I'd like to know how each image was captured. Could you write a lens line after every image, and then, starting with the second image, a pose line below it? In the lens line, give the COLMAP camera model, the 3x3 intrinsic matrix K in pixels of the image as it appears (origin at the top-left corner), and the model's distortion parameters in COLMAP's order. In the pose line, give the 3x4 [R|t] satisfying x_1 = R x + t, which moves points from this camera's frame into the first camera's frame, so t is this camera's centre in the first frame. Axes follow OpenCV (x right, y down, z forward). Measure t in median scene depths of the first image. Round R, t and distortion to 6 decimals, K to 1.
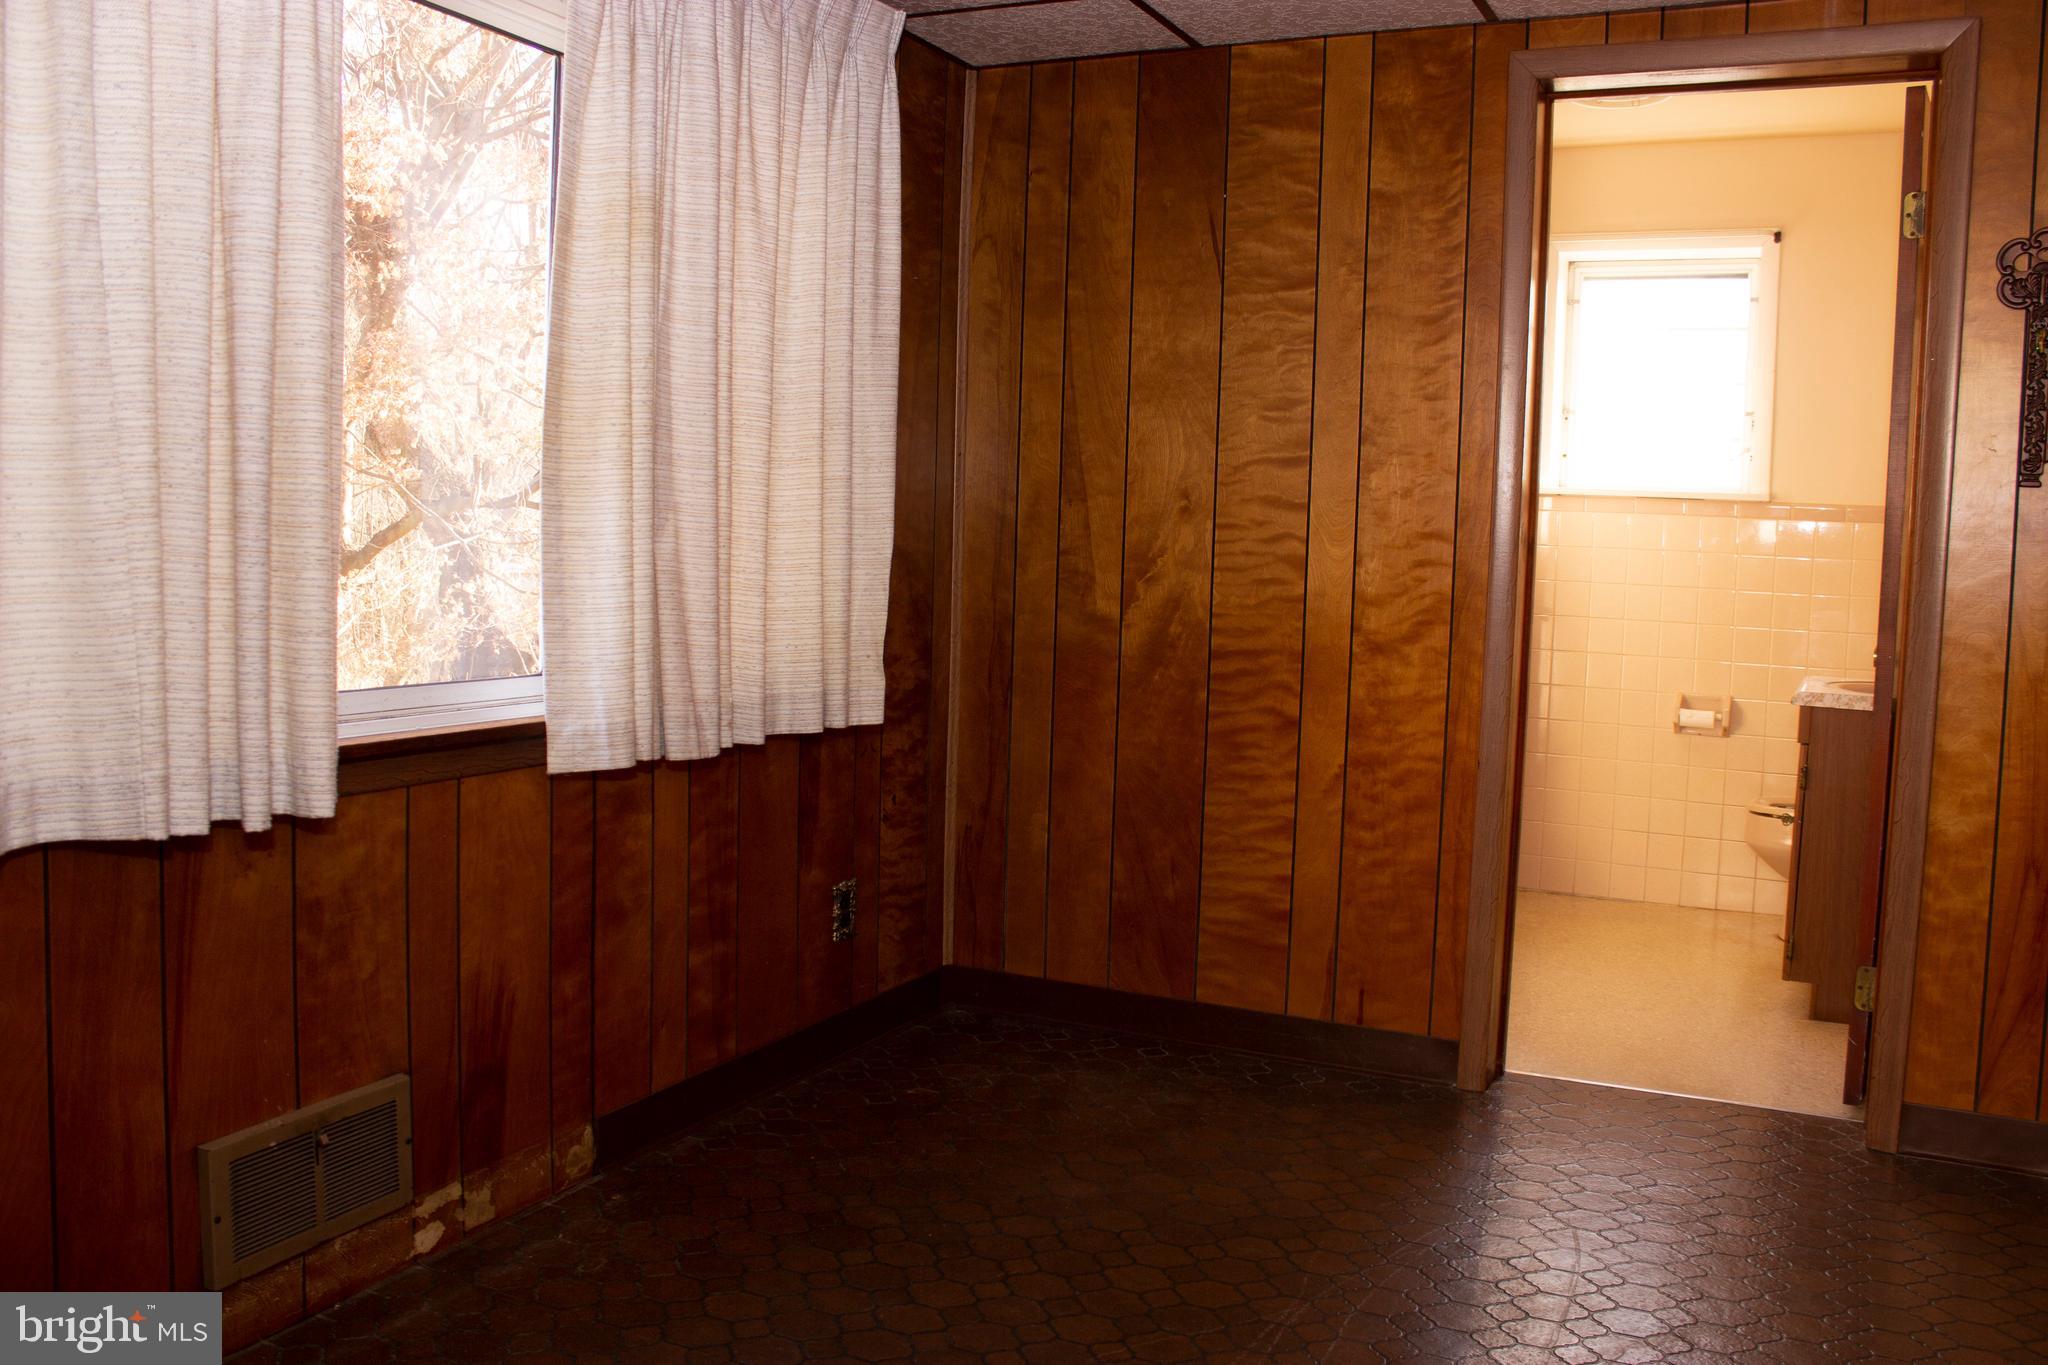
lens RADIAL K [[1726.8, 0, 1025.4], [0, 1726.8, 662.2], [0, 0, 1]] dist [-0.169439, 0.162237]
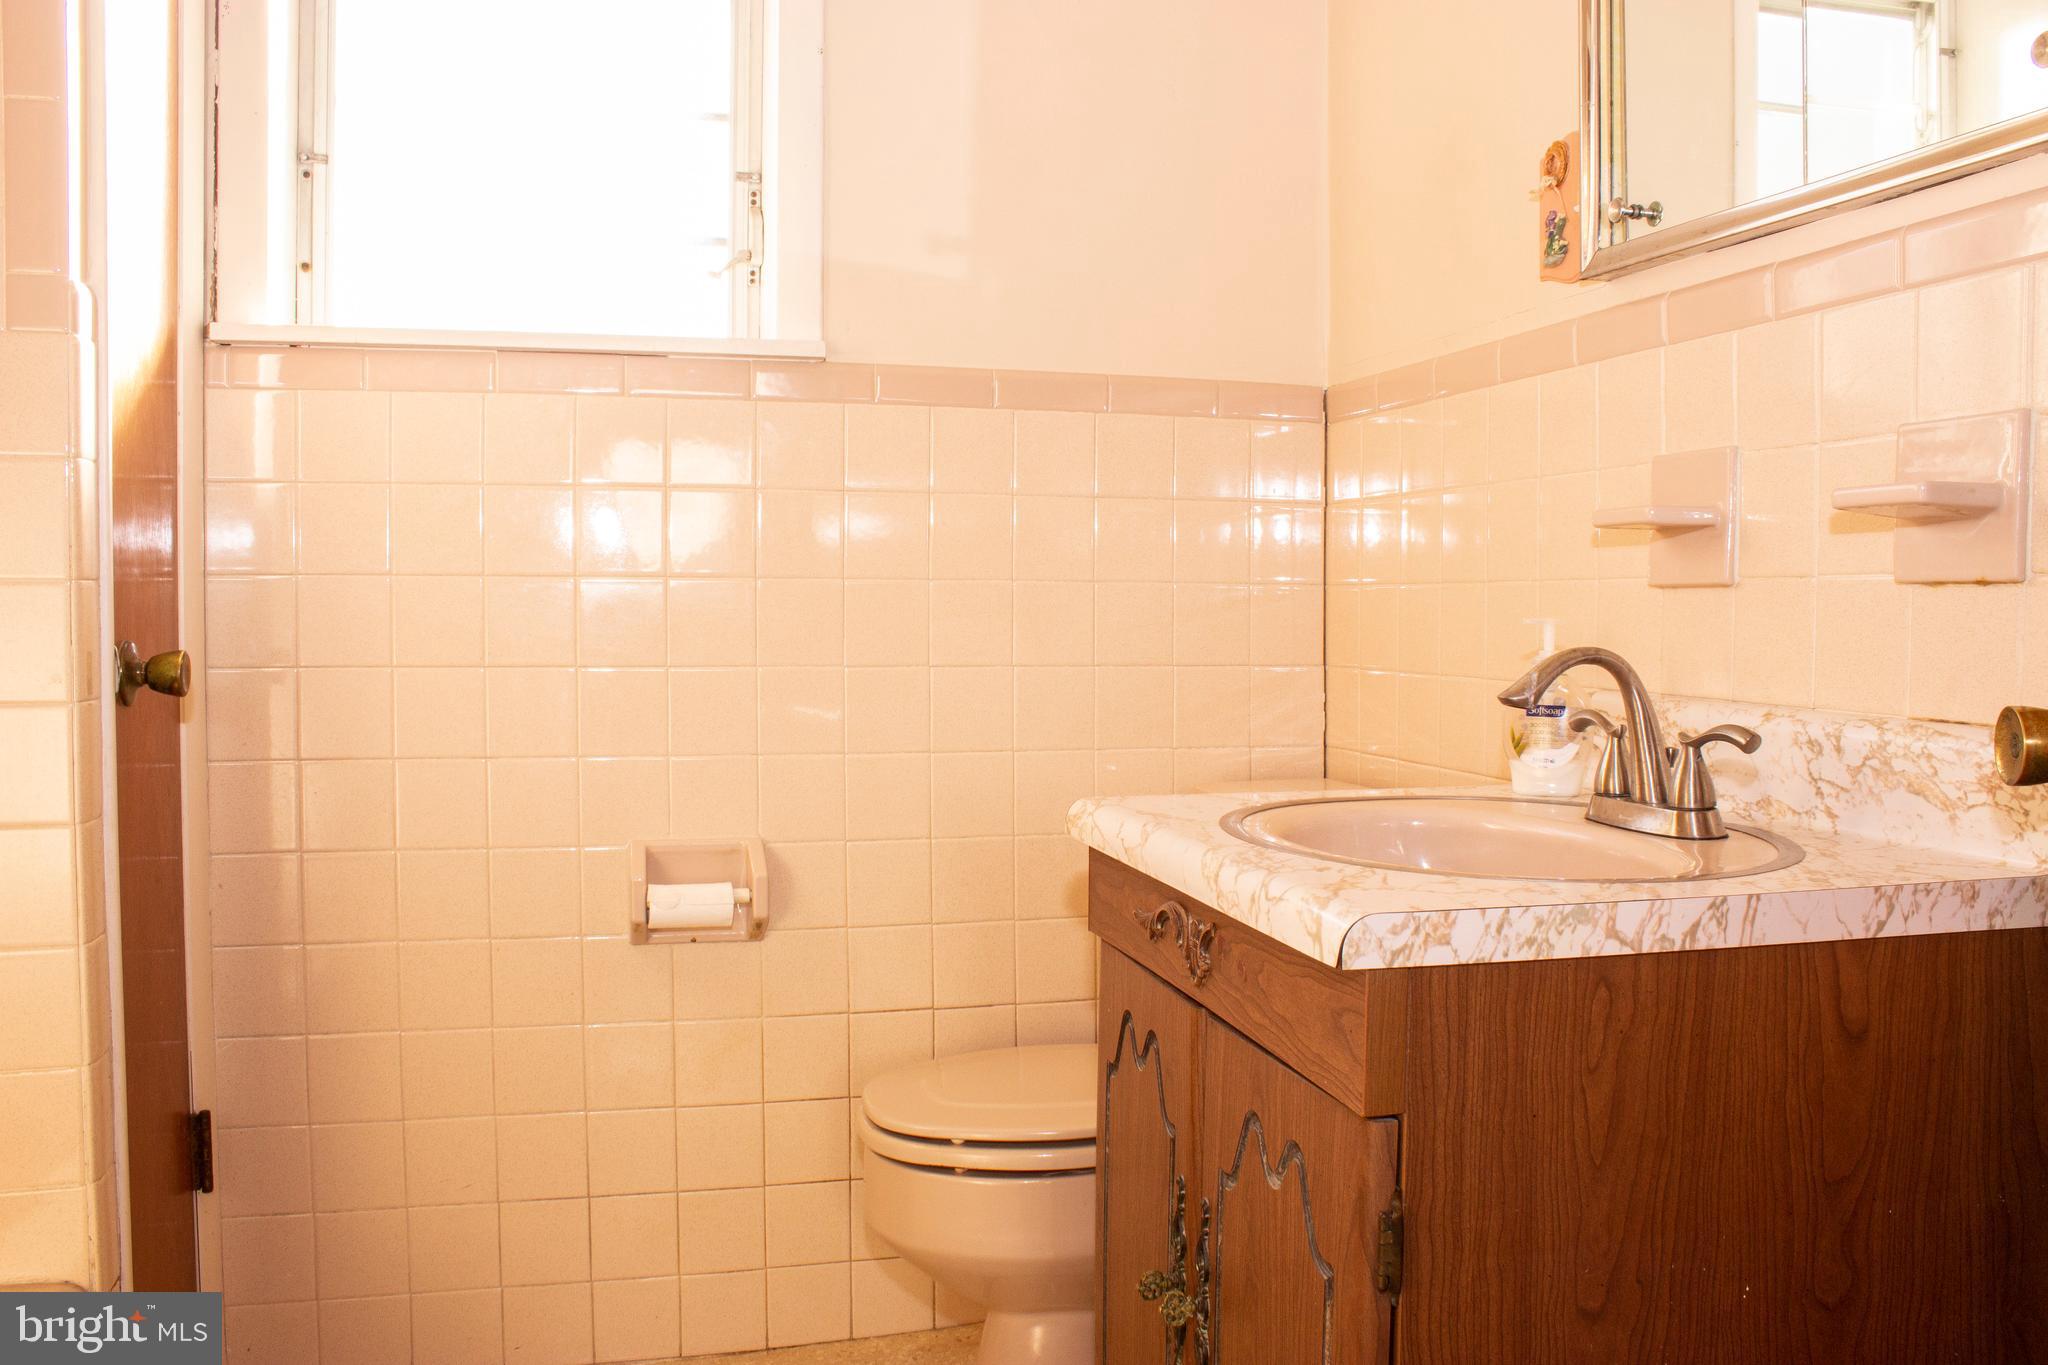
lens RADIAL K [[1726.8, 0, 1025.4], [0, 1726.8, 662.2], [0, 0, 1]] dist [-0.169439, 0.162237]
pose [[0.758969, -0.050618, 0.649156, 0.198380], [0.068715, 0.997633, -0.002549, -0.016786], [-0.647491, 0.046541, 0.760651, 0.634658]]
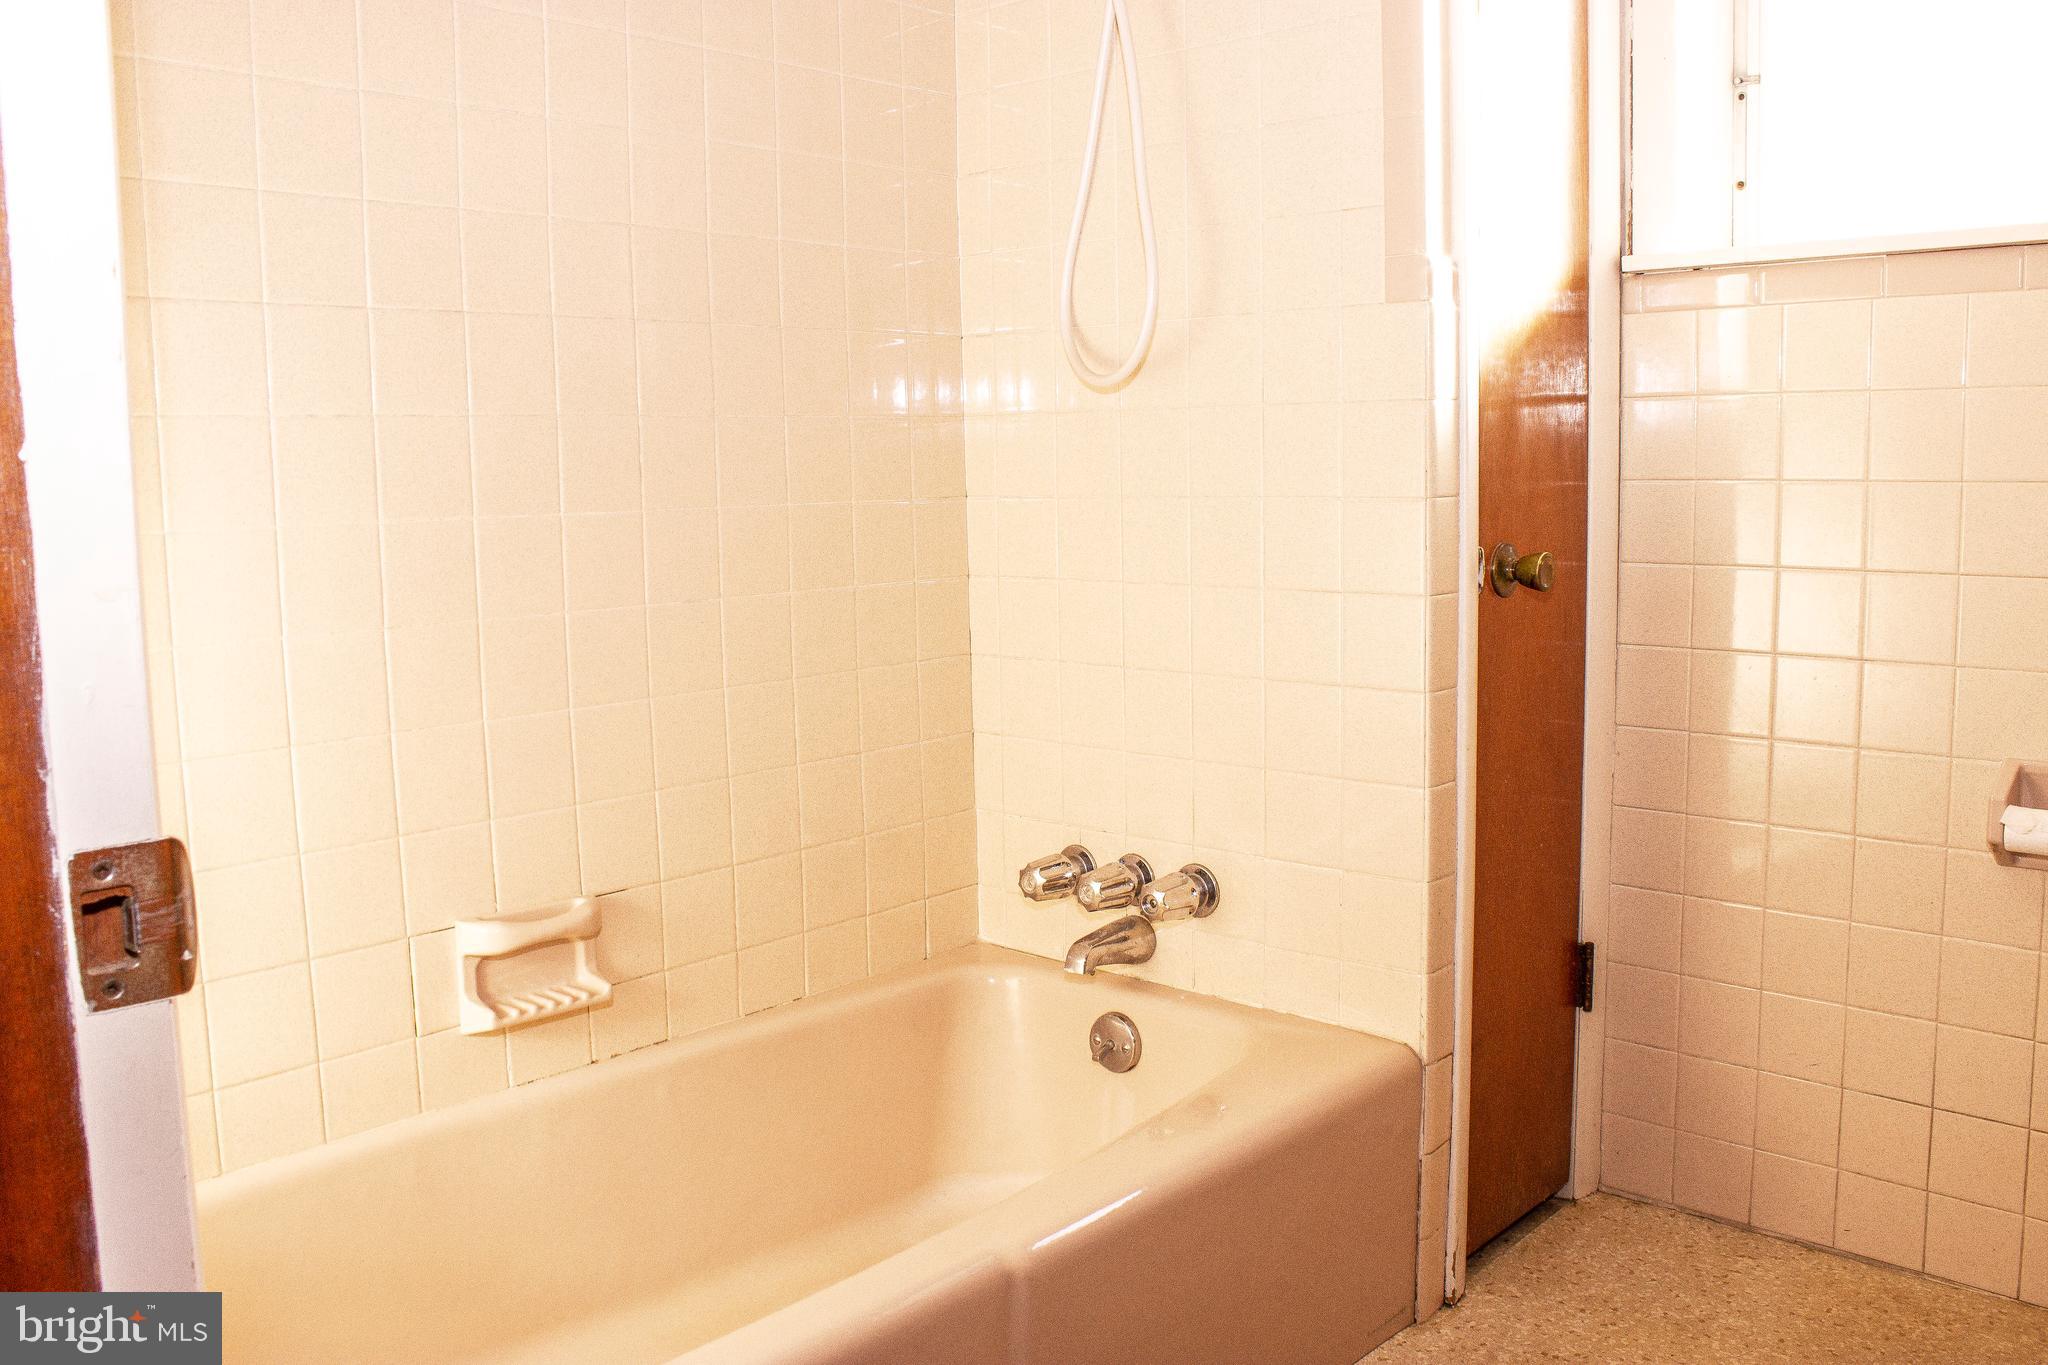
lens RADIAL K [[1726.8, 0, 1025.4], [0, 1726.8, 662.2], [0, 0, 1]] dist [-0.169439, 0.162237]
pose [[0.953255, -0.014717, -0.301808, 0.288916], [0.027065, 0.998957, 0.036771, -0.023660], [0.300952, -0.043221, 0.952659, 0.579119]]
